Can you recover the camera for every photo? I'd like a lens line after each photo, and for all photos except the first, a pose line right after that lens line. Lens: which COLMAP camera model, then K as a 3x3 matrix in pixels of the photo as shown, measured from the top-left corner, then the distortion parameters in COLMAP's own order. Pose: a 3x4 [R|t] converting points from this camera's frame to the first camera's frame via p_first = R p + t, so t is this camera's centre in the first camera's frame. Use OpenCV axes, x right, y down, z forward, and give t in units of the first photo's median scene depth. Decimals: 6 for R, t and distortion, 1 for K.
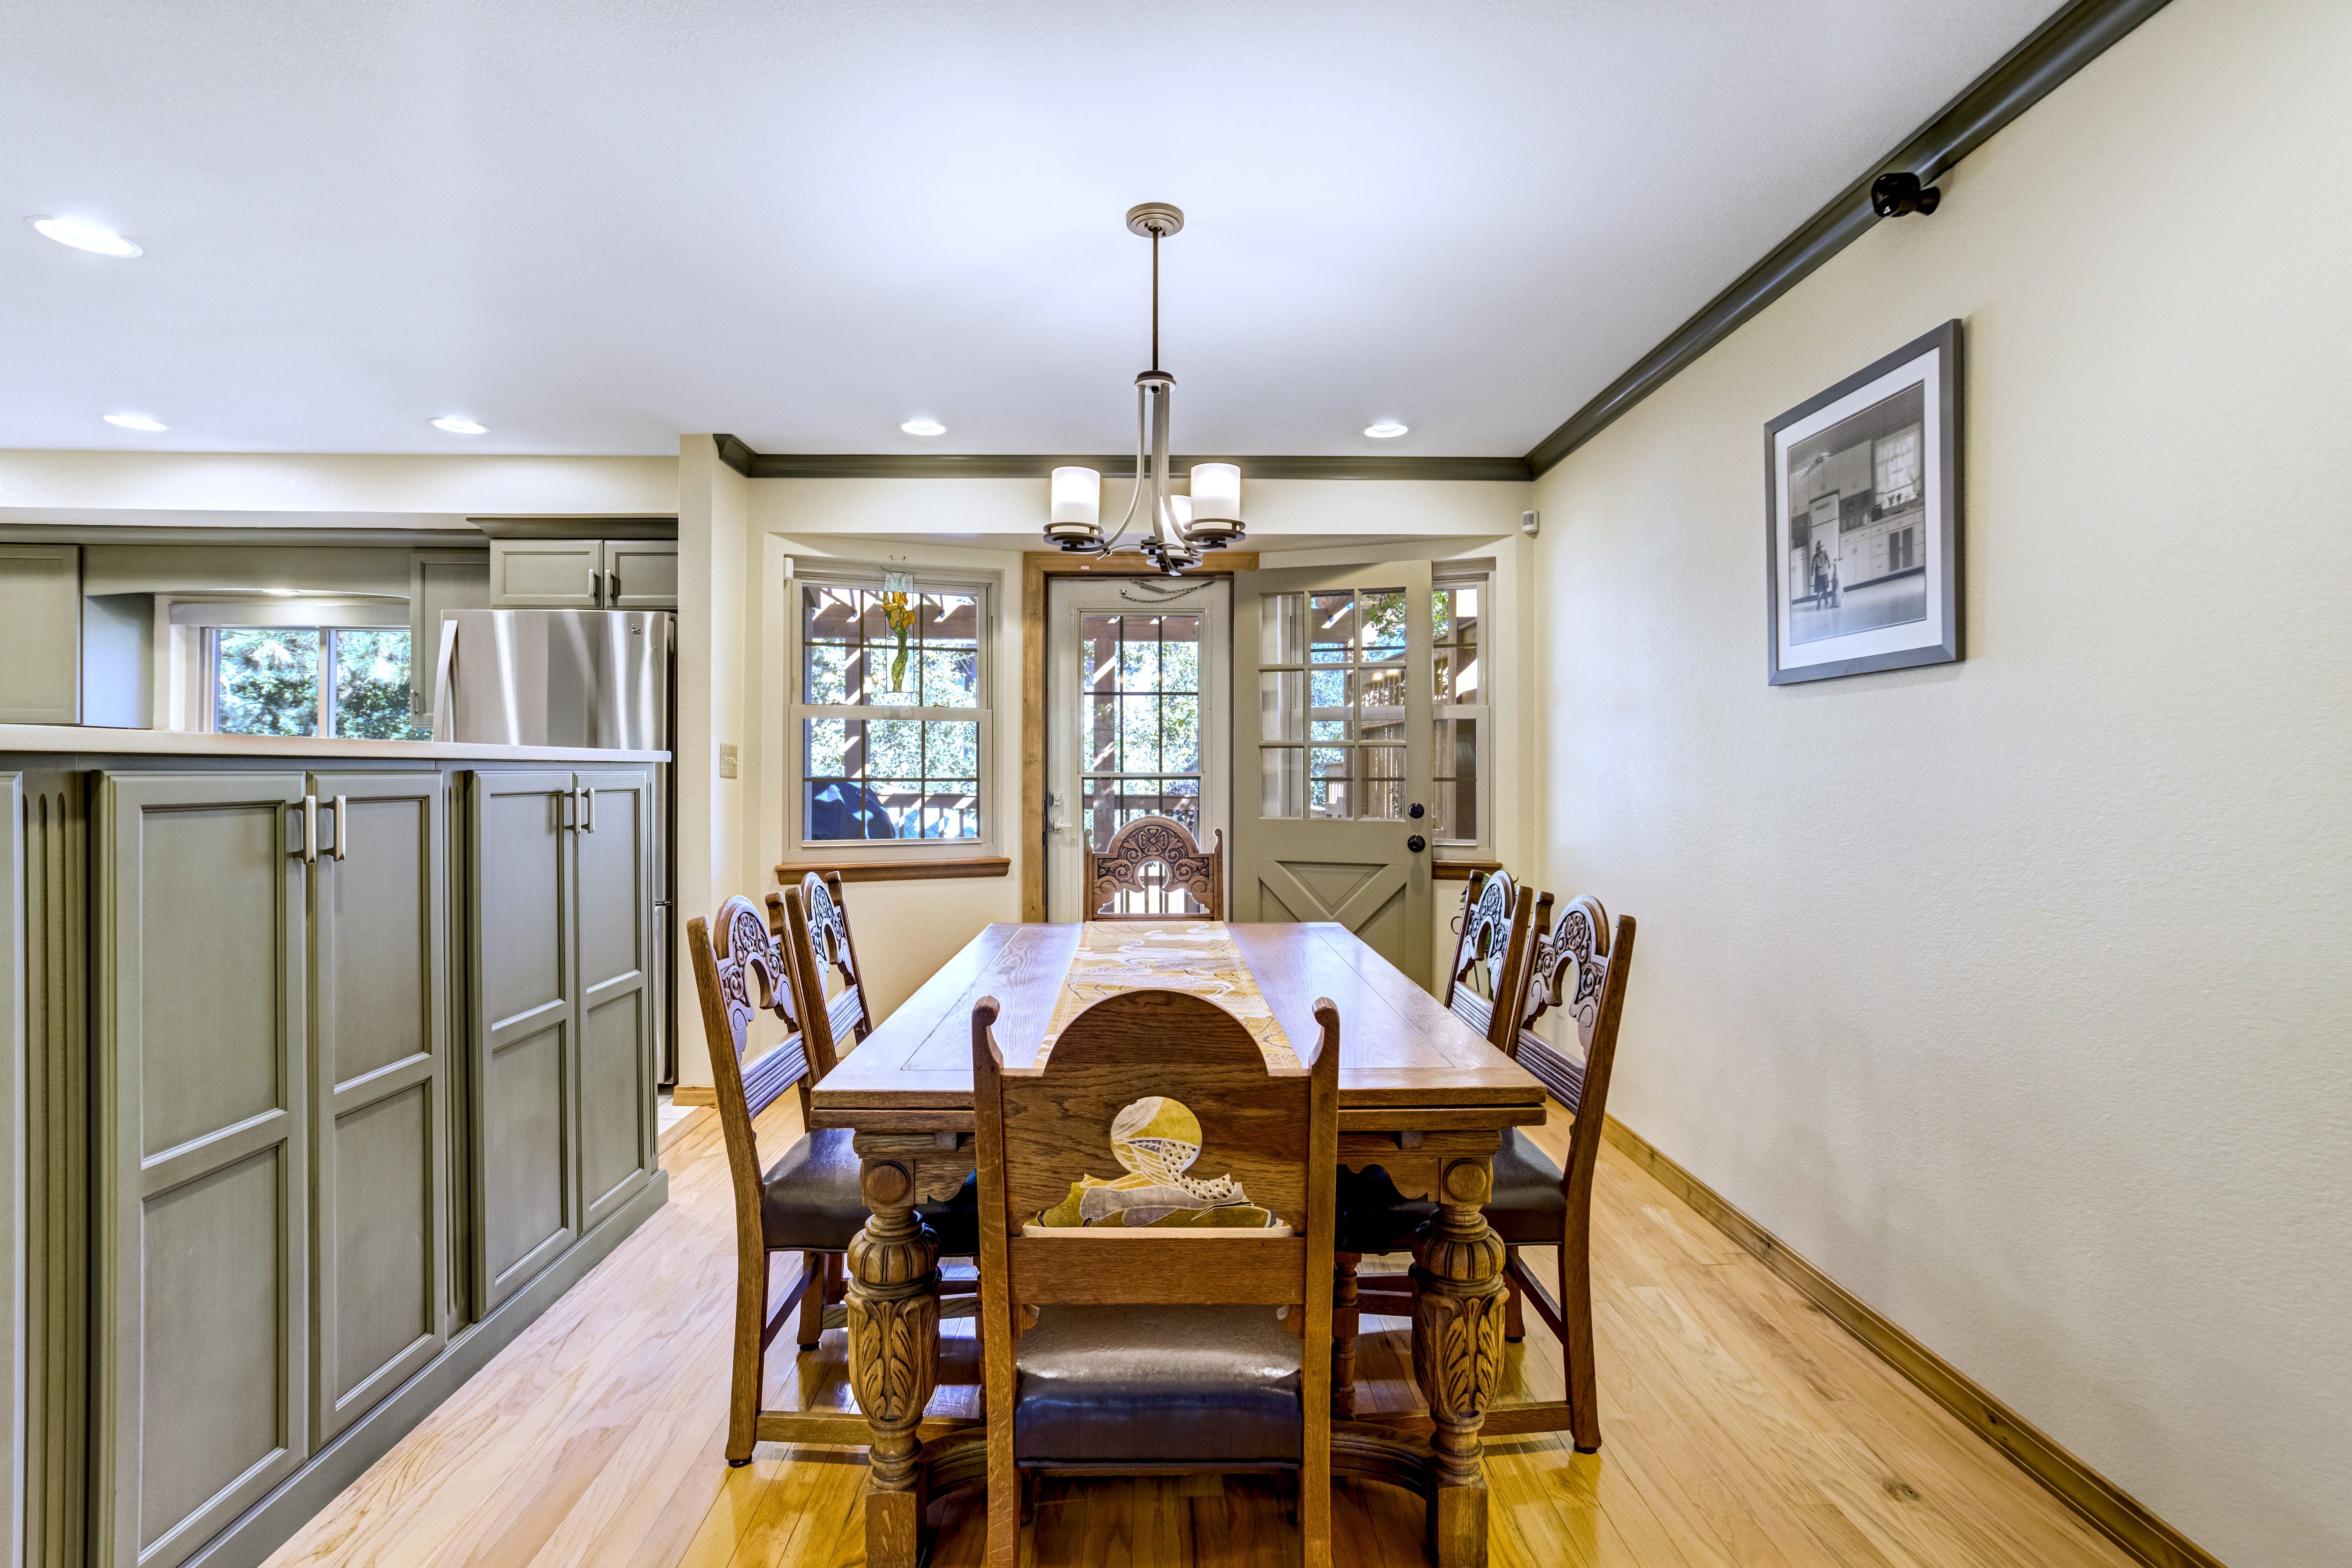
lens RADIAL K [[1113.4, 0, 1202.1], [0, 1113.4, 777.3], [0, 0, 1]] dist [-0.037335, 0.015568]
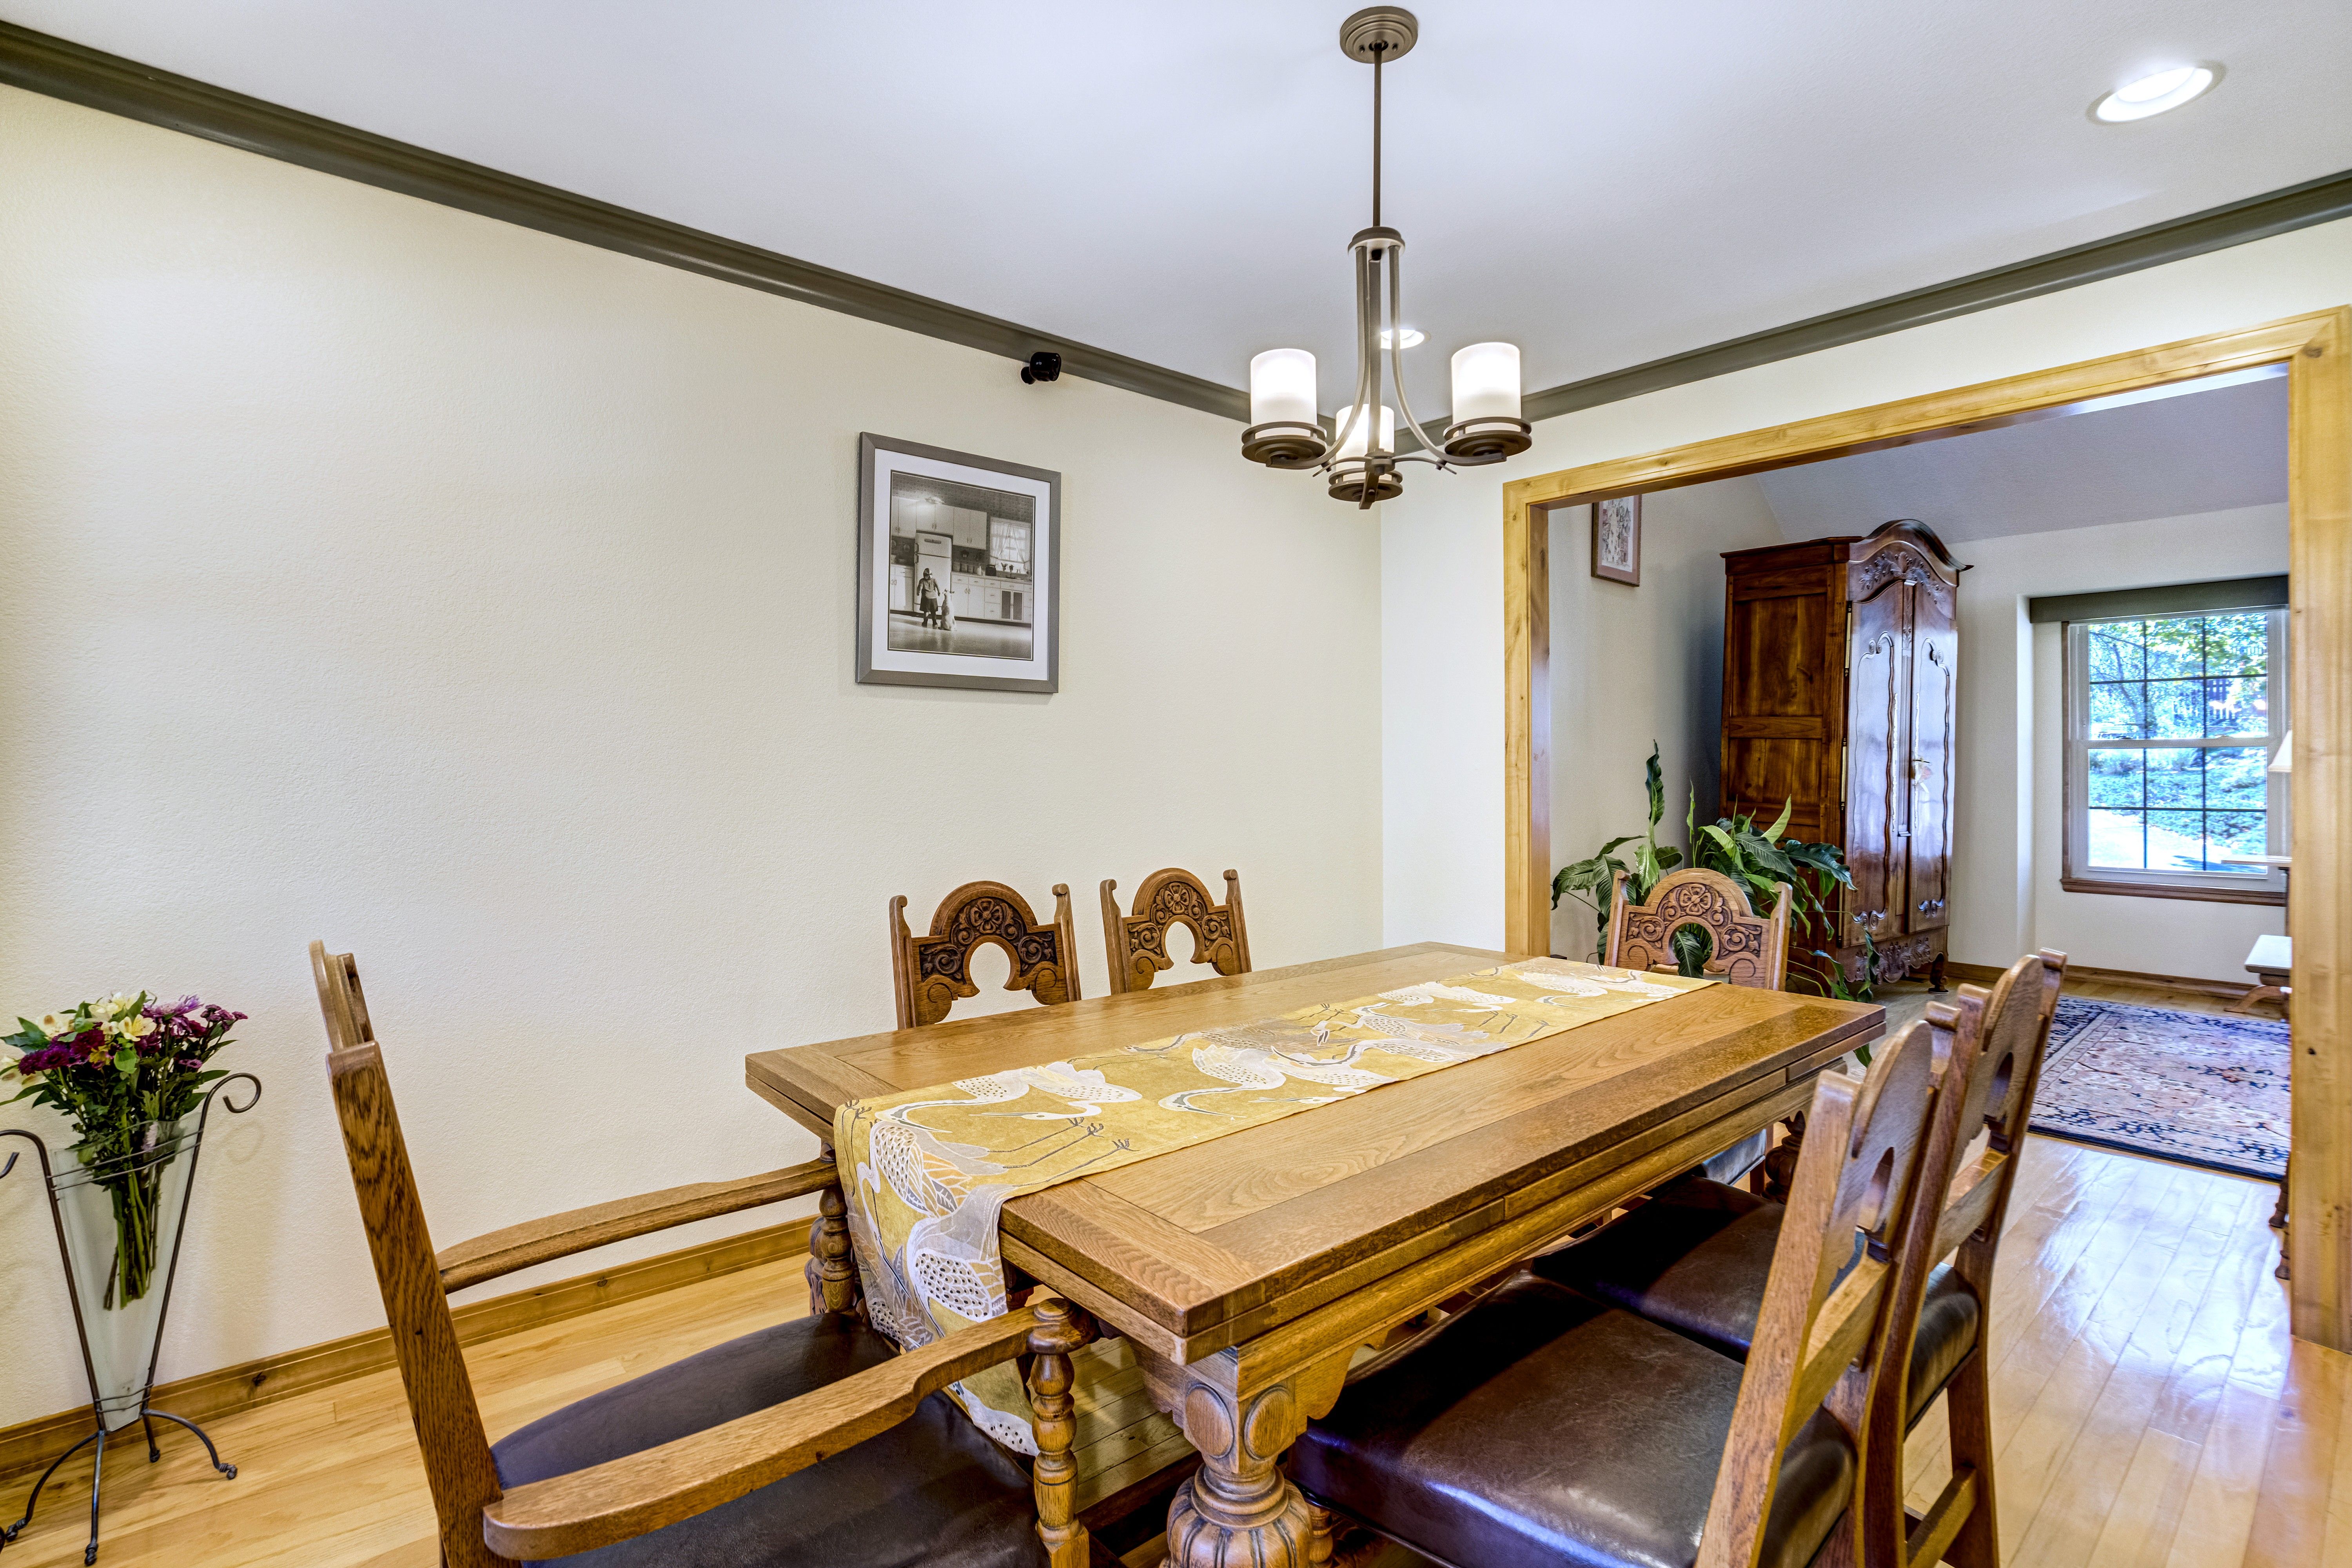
lens RADIAL K [[1113.4, 0, 1202.1], [0, 1113.4, 777.3], [0, 0, 1]] dist [-0.037335, 0.015568]
pose [[-0.618736, -0.006064, 0.785576, -0.585613], [0.002178, 0.999953, 0.009435, -0.001723], [-0.785596, 0.007548, -0.618694, 1.583910]]
